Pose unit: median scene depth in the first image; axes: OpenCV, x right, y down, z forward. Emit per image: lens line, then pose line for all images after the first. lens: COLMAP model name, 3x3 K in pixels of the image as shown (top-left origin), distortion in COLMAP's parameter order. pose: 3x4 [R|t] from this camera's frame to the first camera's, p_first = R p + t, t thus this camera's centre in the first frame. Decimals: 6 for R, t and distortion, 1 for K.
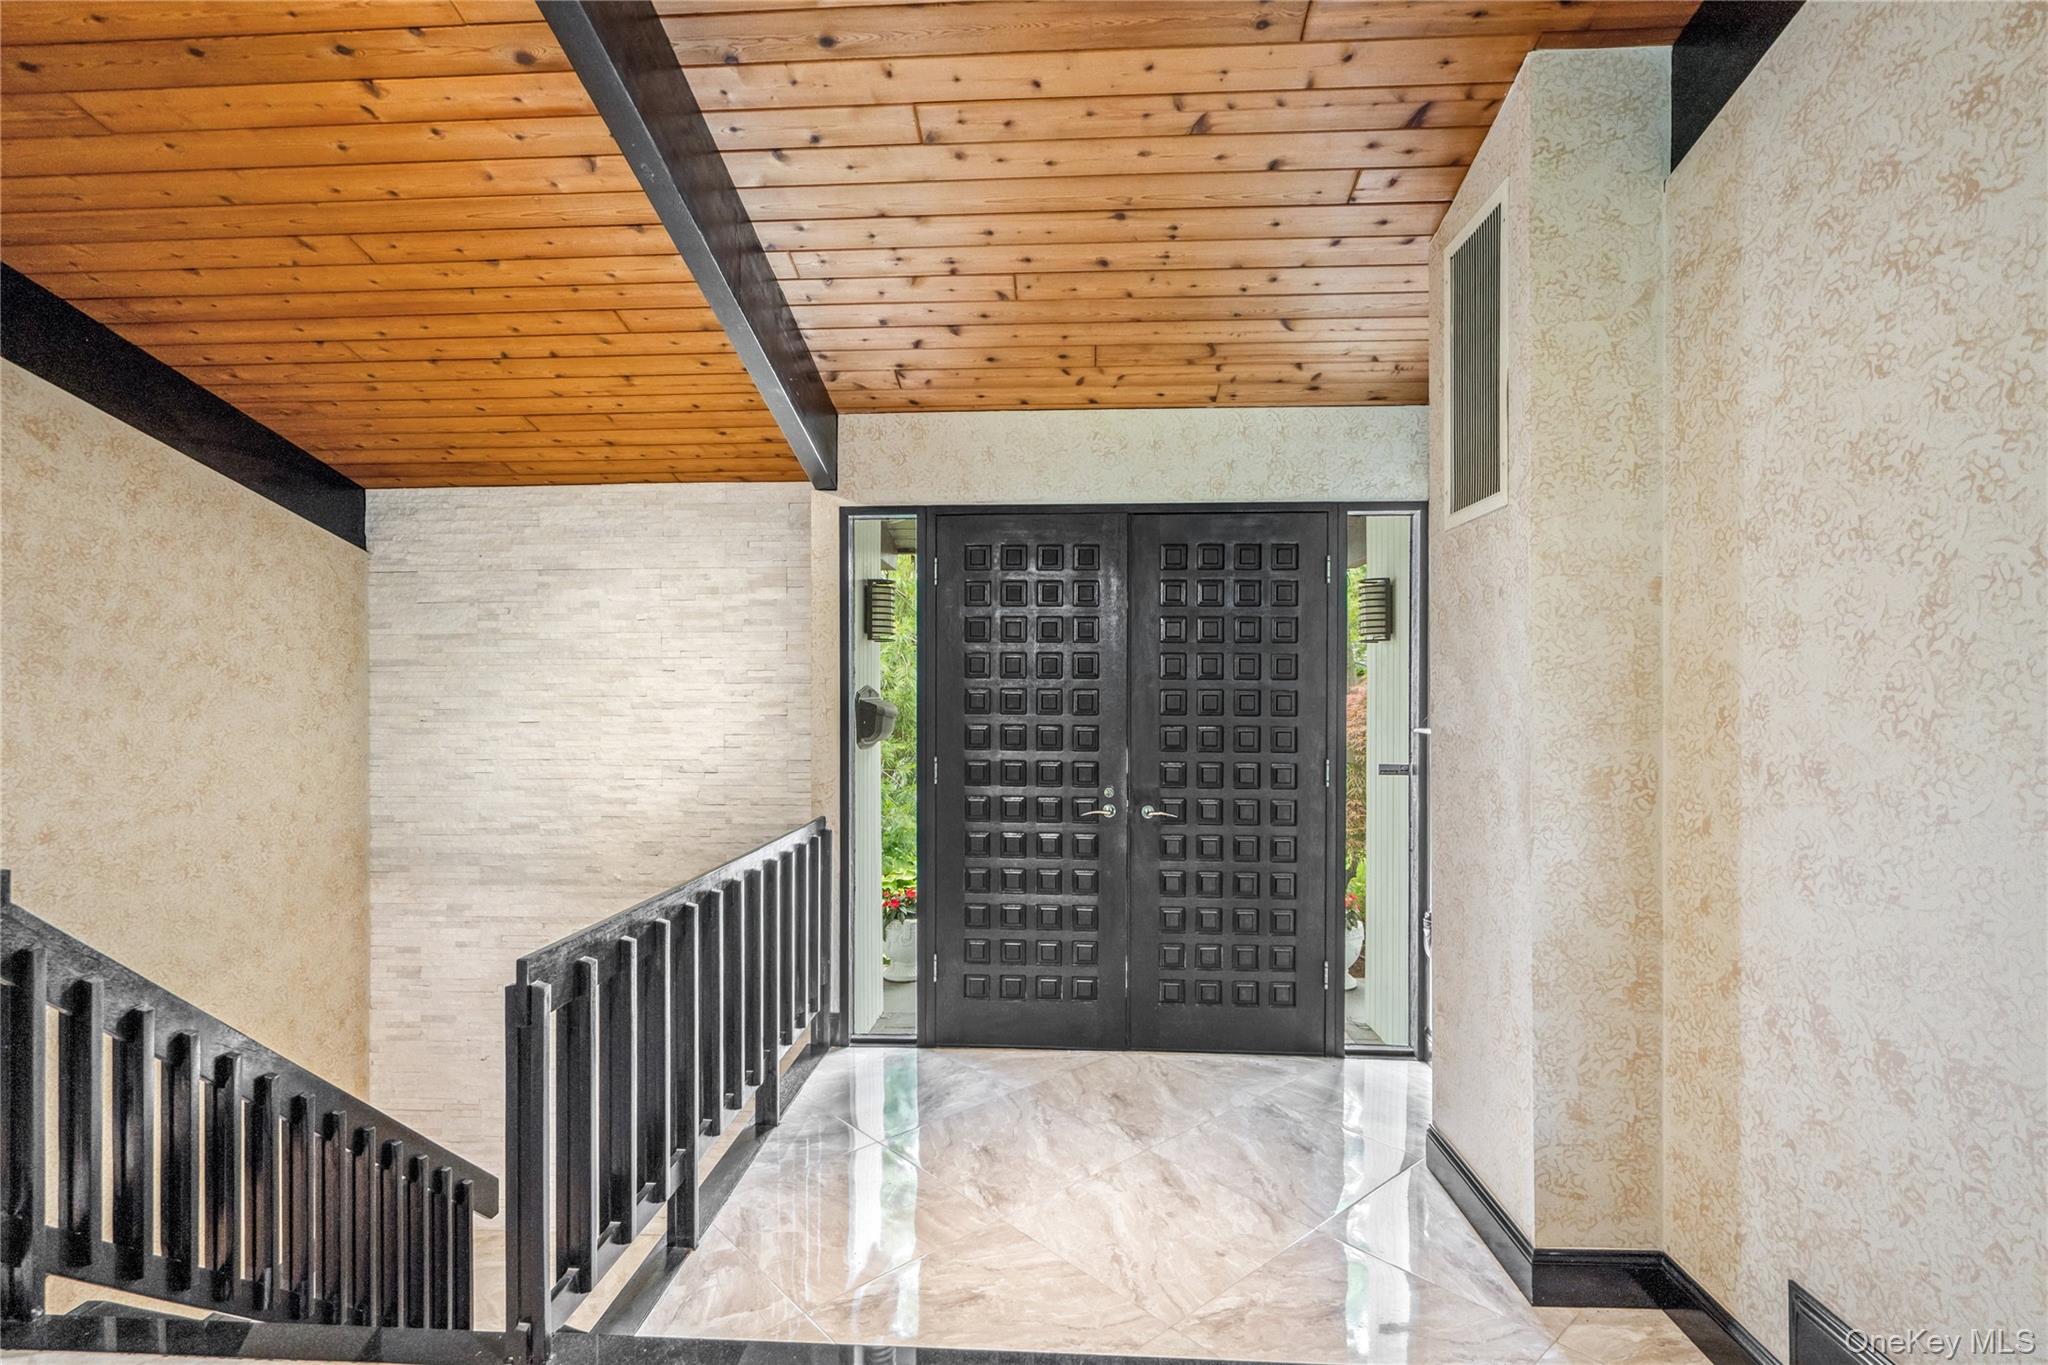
lens RADIAL K [[1000.3, 0, 1024.0], [0, 1000.3, 682.5], [0, 0, 1]] dist [0.011961, 0.000205]
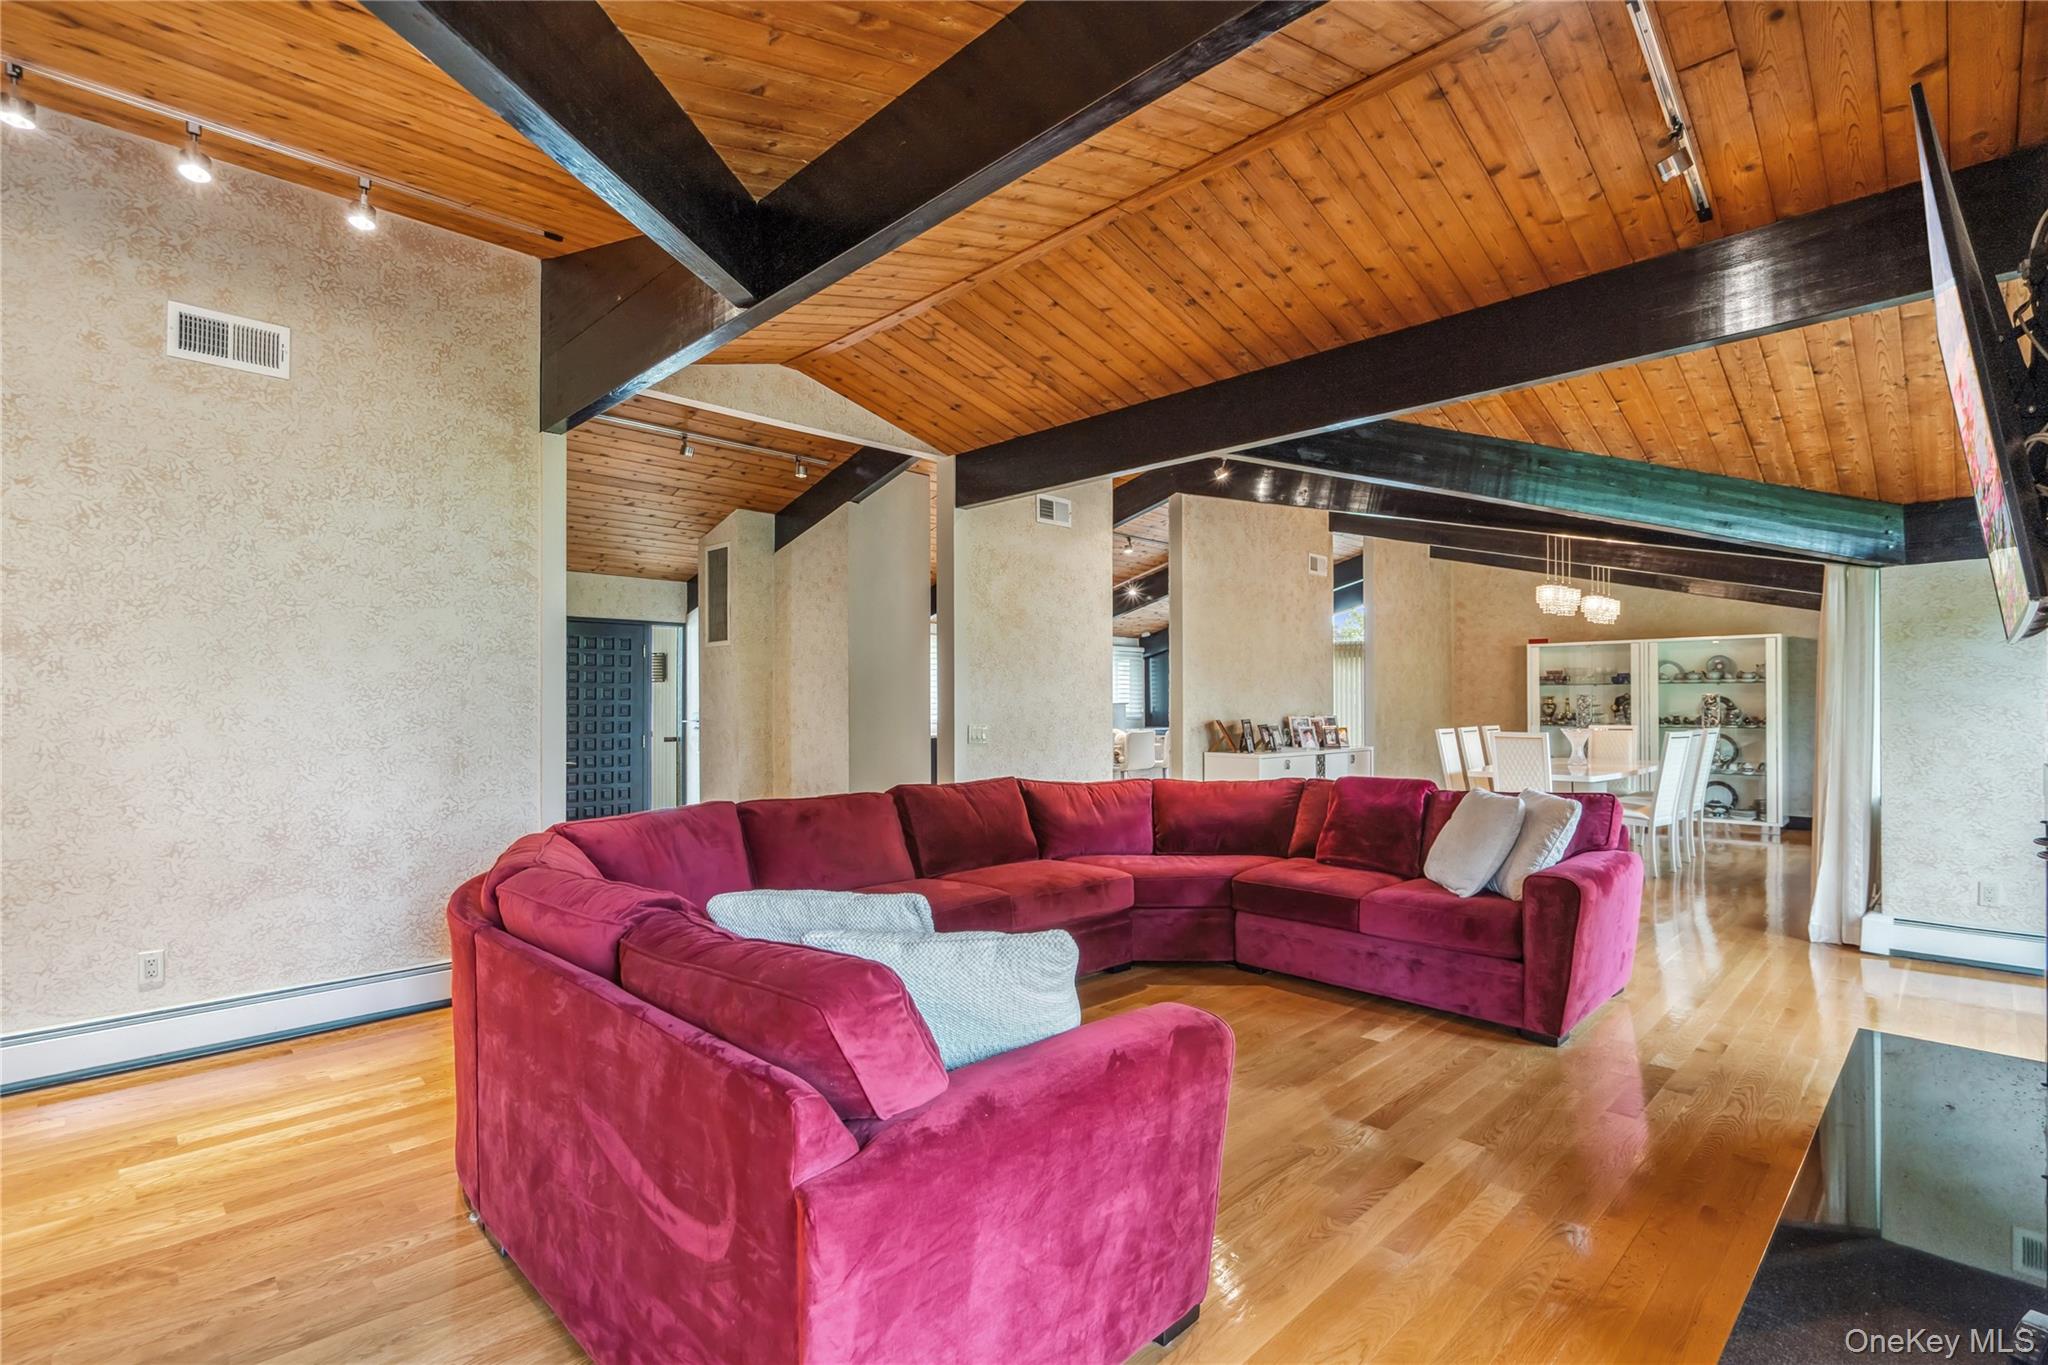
lens RADIAL K [[934.0, 0, 1024.0], [0, 934.0, 682.5], [0, 0, 1]] dist [-0.000447, -0.000015]
pose [[0.676522, 0.006721, 0.736392, -1.103059], [0.001234, 0.999947, -0.010260, -0.032376], [-0.736421, 0.007850, 0.676477, -1.742279]]
